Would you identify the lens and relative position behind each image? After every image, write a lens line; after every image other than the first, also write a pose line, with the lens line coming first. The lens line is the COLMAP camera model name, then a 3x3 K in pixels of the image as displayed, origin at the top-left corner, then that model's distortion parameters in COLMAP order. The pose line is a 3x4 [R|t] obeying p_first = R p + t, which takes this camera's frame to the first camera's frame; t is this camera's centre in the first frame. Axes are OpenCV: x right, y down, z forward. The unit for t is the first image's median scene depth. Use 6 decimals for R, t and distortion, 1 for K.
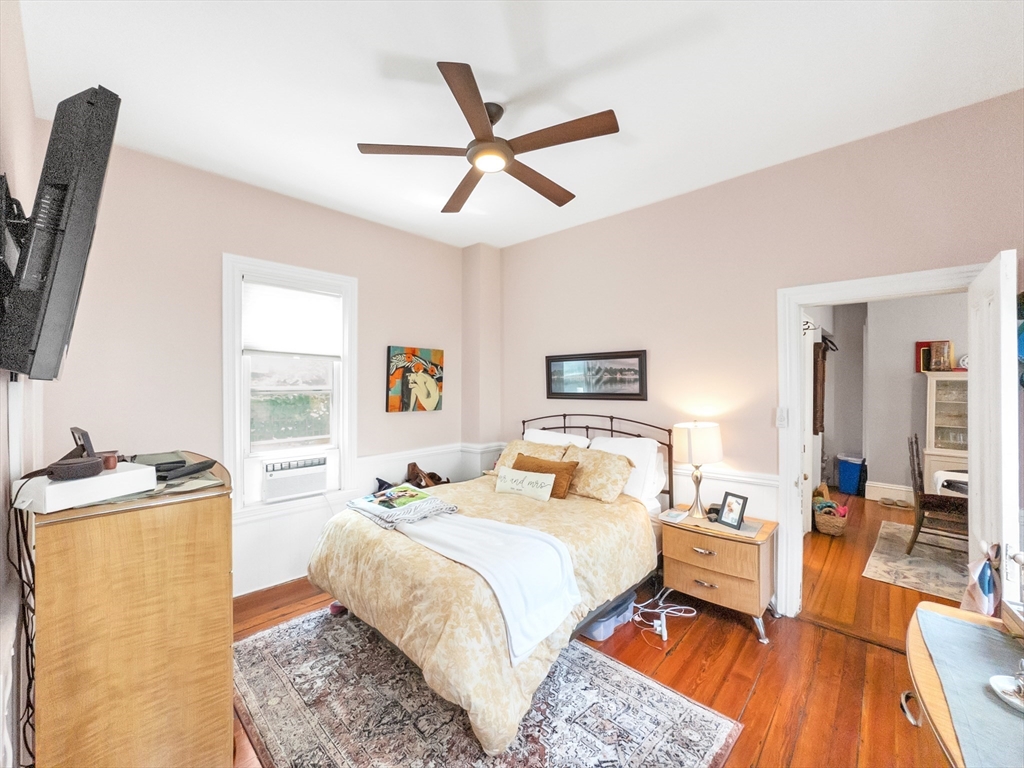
lens RADIAL K [[409.5, 0, 517.7], [0, 409.5, 381.5], [0, 0, 1]] dist [-0.035627, 0.009196]
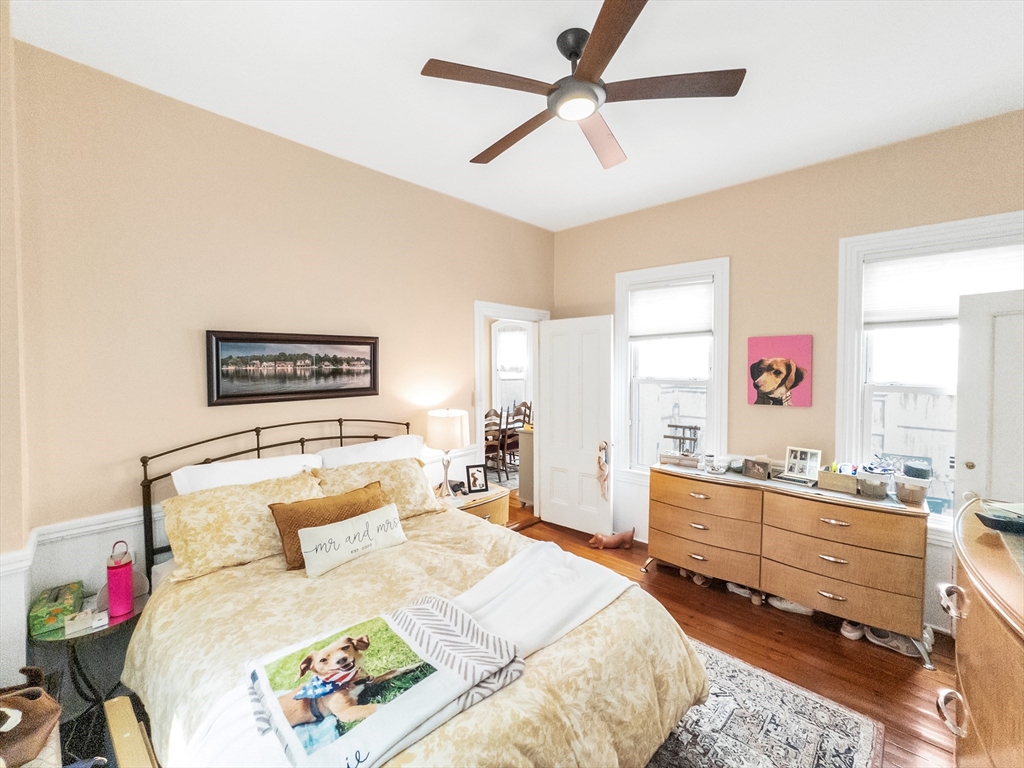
lens RADIAL K [[409.5, 0, 517.2], [0, 409.5, 376.3], [0, 0, 1]] dist [-0.035627, 0.009196]
pose [[0.043392, -0.019934, 0.998859, -0.536442], [0.006802, 0.999784, 0.019657, -0.008349], [-0.999035, 0.005941, 0.043518, 0.650520]]
